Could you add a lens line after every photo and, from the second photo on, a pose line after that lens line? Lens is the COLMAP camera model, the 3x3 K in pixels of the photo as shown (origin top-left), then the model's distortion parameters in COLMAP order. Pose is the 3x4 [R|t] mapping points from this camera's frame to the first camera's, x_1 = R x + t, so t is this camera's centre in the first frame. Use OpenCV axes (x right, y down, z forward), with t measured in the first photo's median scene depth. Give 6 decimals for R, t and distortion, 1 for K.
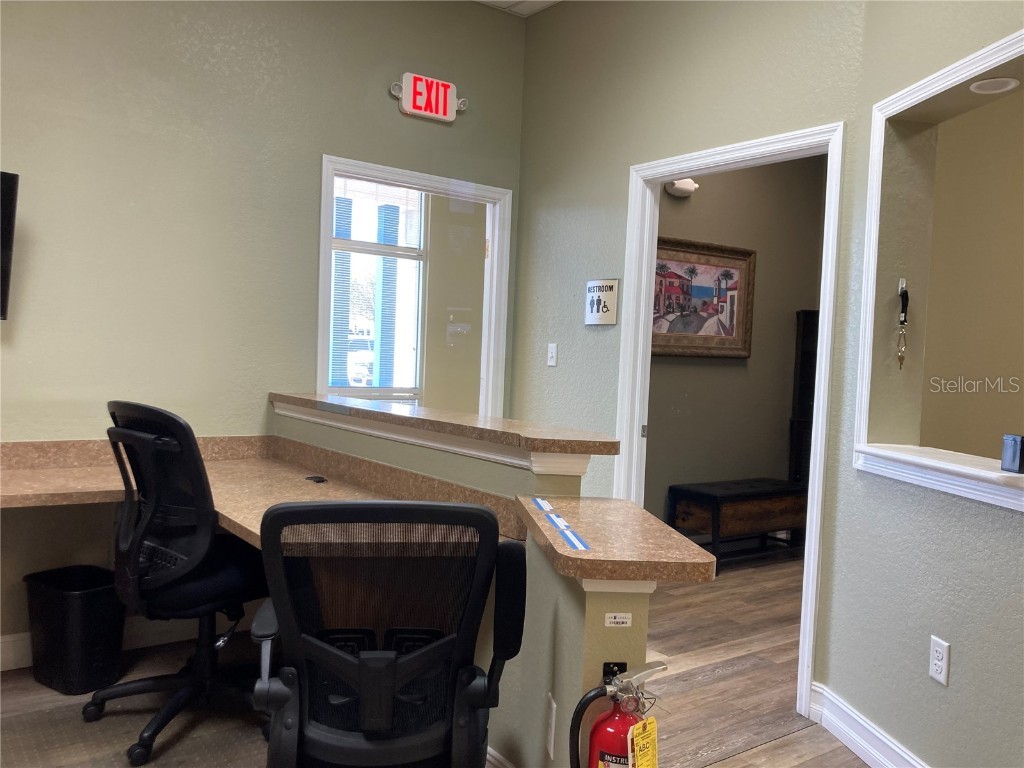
lens RADIAL K [[835.6, 0, 512.9], [0, 835.6, 384.3], [0, 0, 1]] dist [0.031310, 0.013628]
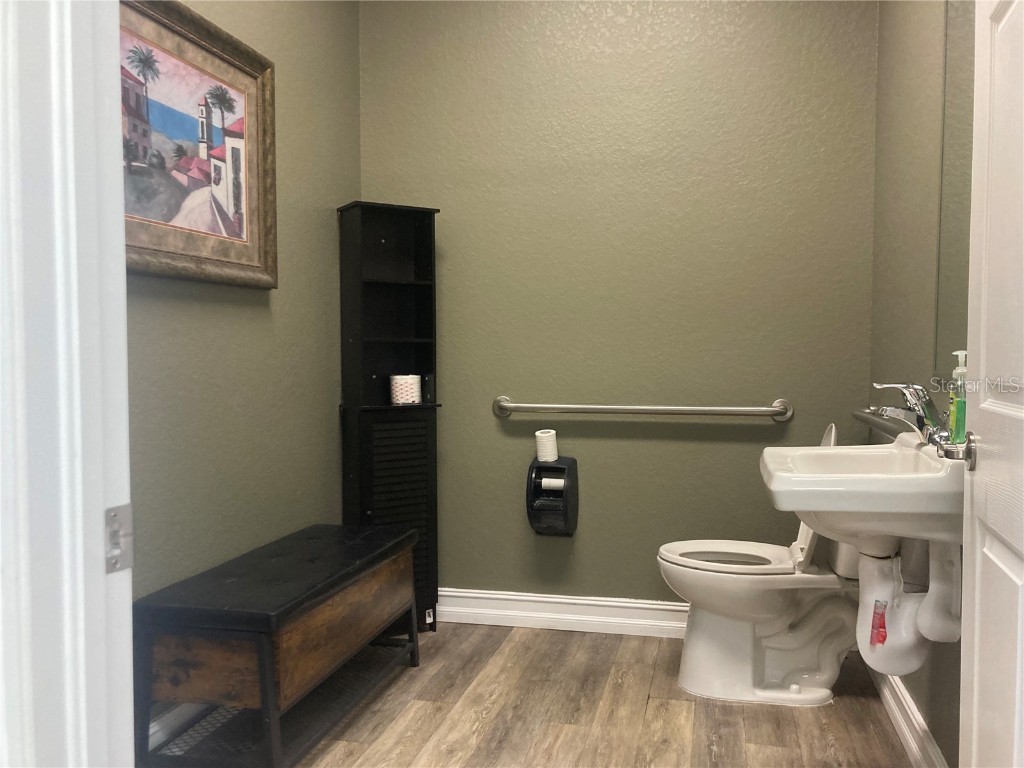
lens RADIAL K [[835.6, 0, 515.1], [0, 835.6, 382.7], [0, 0, 1]] dist [0.031310, 0.013628]
pose [[0.761075, -0.069653, 0.644914, 0.073556], [0.059507, 0.997523, 0.037511, 0.013559], [-0.645929, 0.009828, 0.763334, 0.556634]]
